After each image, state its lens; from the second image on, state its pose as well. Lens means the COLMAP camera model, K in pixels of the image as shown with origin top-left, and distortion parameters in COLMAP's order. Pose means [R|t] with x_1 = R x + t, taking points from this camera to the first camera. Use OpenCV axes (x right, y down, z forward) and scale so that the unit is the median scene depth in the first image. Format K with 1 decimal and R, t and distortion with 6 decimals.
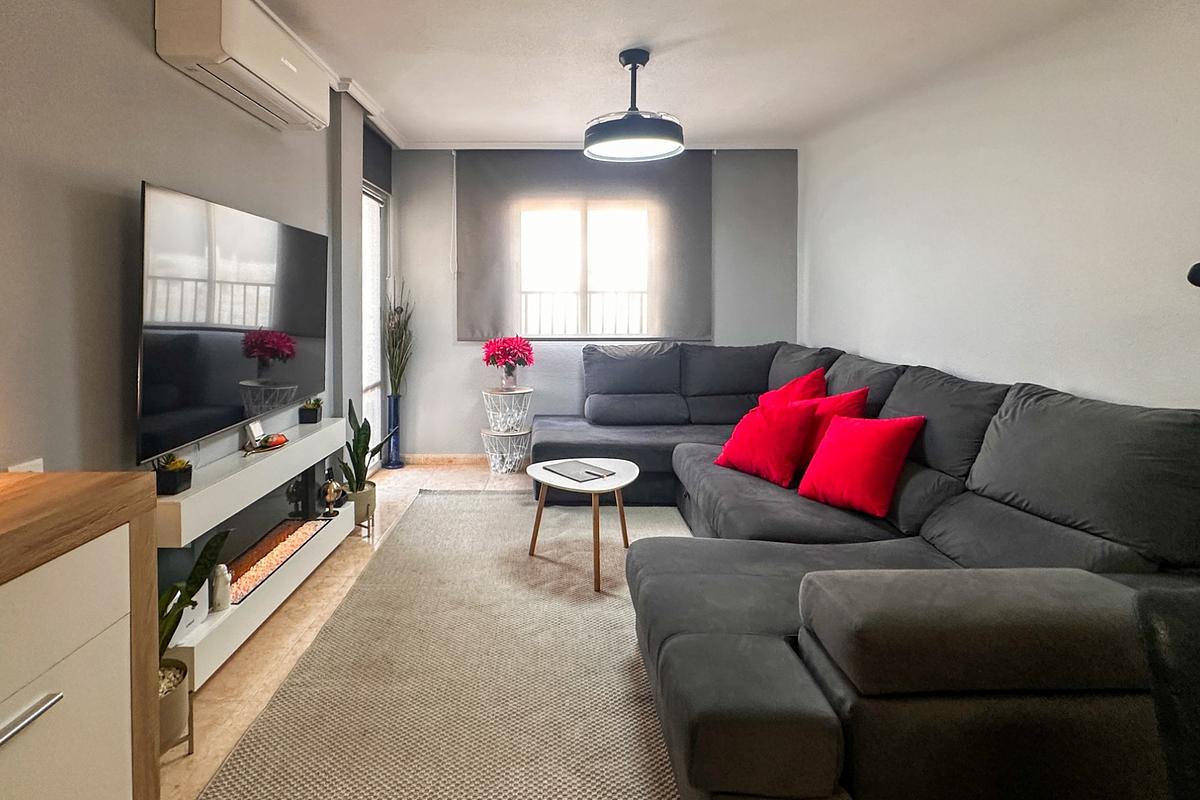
lens RADIAL K [[593.6, 0, 573.5], [0, 593.6, 317.4], [0, 0, 1]] dist [-0.000569, 0.000079]
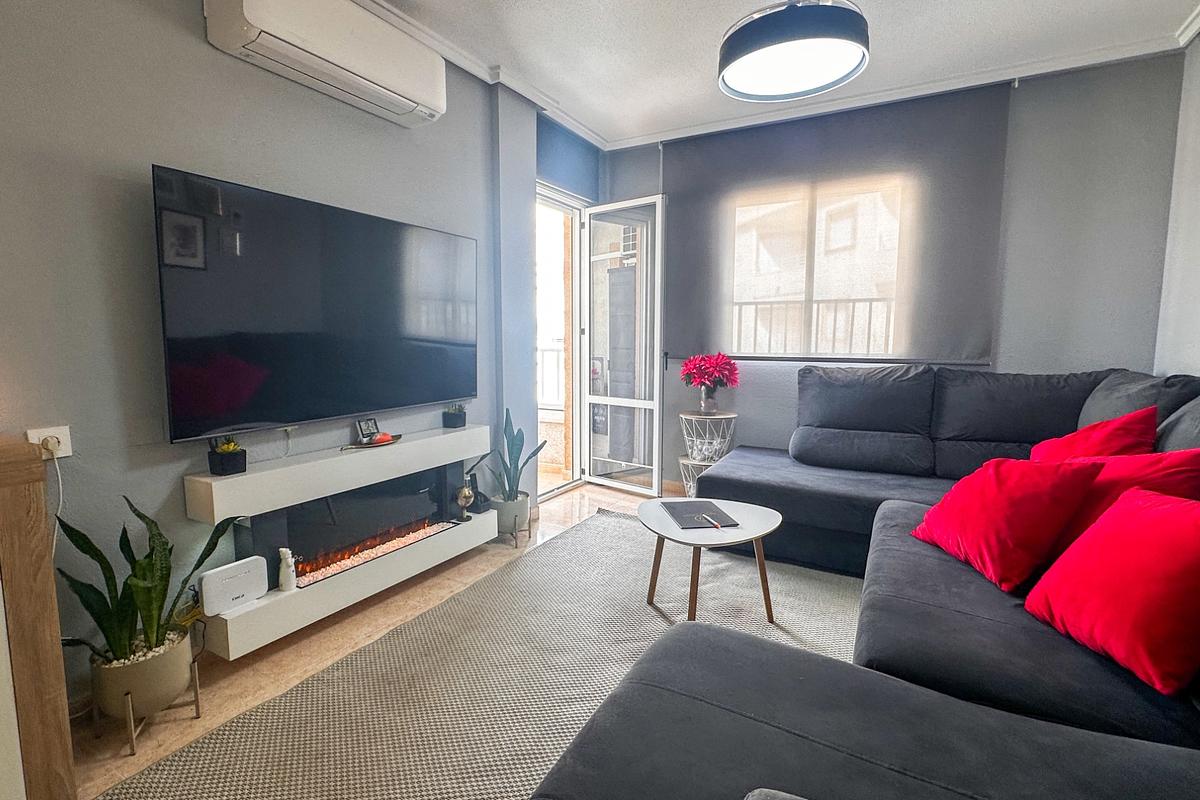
lens RADIAL K [[570.9, 0, 600.0], [0, 570.9, 400.0], [0, 0, 1]] dist [0.000016, 0.000049]
pose [[0.876009, 0.056175, -0.479013, 0.217718], [-0.013787, 0.995705, 0.091554, 0.035647], [0.482098, -0.073598, 0.873020, 0.251753]]
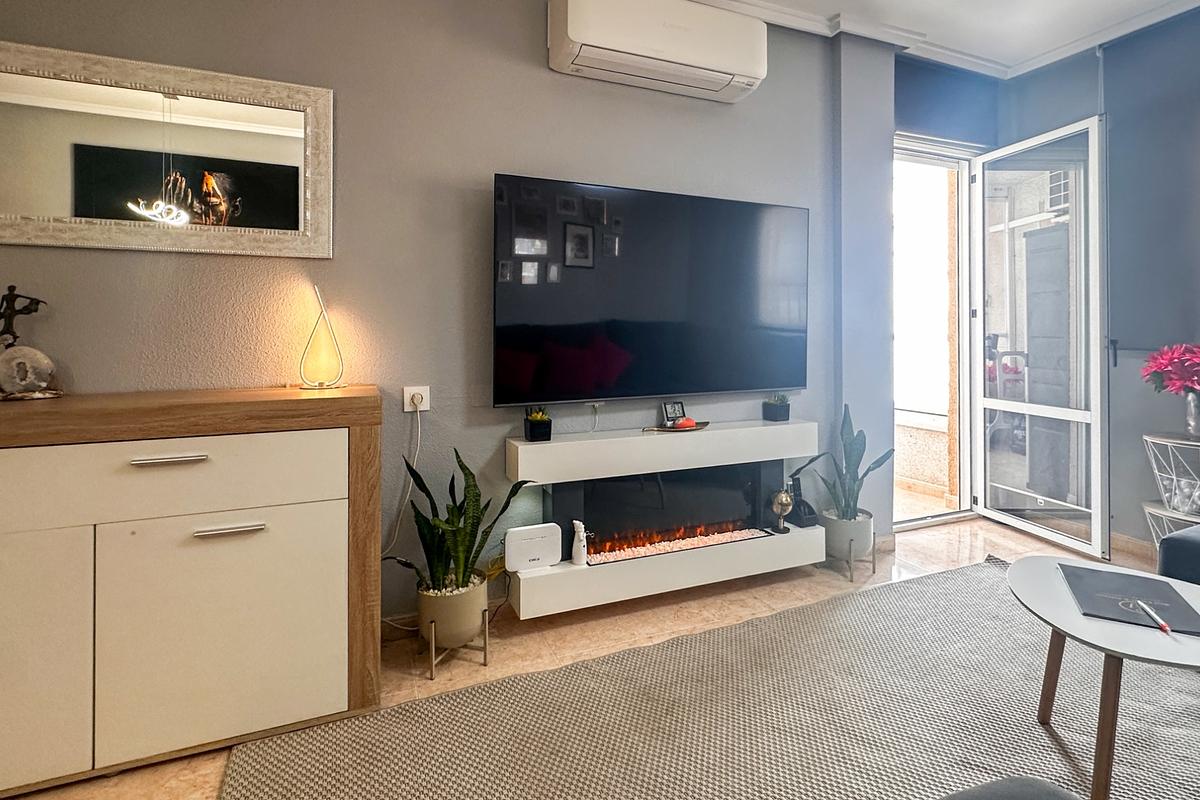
lens RADIAL K [[592.0, 0, 594.4], [0, 592.0, 328.0], [0, 0, 1]] dist [0.002488, 0.000030]
pose [[0.395514, -0.004895, -0.918447, 0.240499], [-0.018448, 0.999742, -0.013273, 0.051430], [0.918275, 0.022193, 0.395322, 0.366433]]
